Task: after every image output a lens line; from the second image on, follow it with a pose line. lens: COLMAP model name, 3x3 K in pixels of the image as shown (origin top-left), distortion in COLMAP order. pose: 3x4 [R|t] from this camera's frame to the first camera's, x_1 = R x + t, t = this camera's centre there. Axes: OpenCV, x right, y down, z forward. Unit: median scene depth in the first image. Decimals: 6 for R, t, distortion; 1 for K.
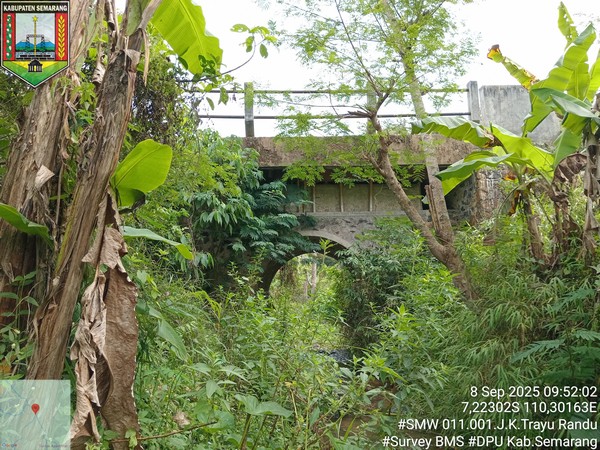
lens RADIAL K [[463.5, 0, 300.3], [0, 463.5, 225.1], [0, 0, 1]] dist [0.023483, -0.034032]
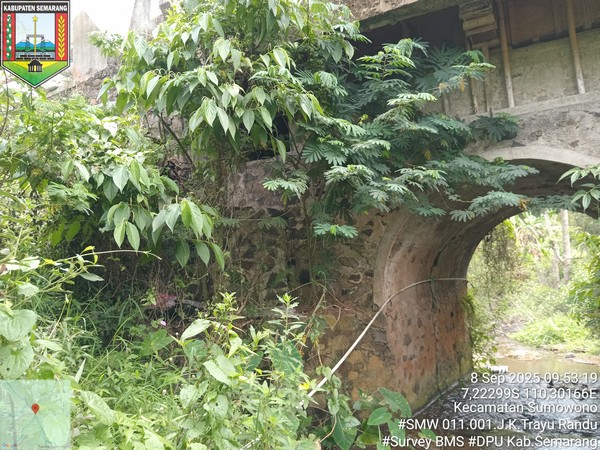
lens RADIAL K [[463.5, 0, 298.3], [0, 463.5, 224.3], [0, 0, 1]] dist [0.023483, -0.034032]
pose [[0.868515, -0.089466, -0.487522, 0.061211], [0.107188, 0.994202, 0.008506, 0.061458], [0.483934, -0.059644, 0.873069, 0.483089]]
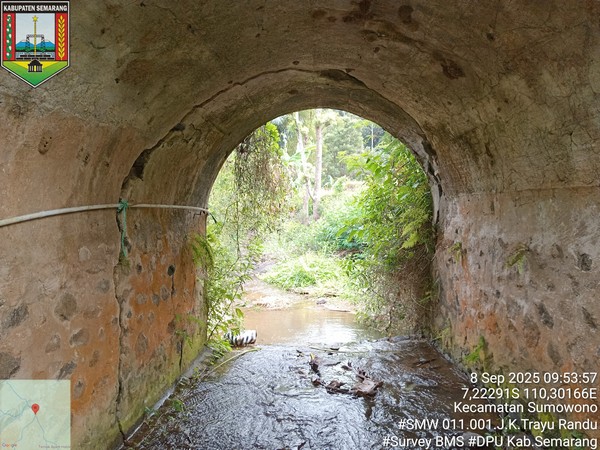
lens RADIAL K [[463.5, 0, 300.5], [0, 463.5, 224.9], [0, 0, 1]] dist [0.023483, -0.034032]
pose [[0.999941, -0.002231, -0.010656, 0.020206], [0.004103, 0.983850, 0.178948, 0.122424], [0.010085, -0.178981, 0.983801, 0.832284]]
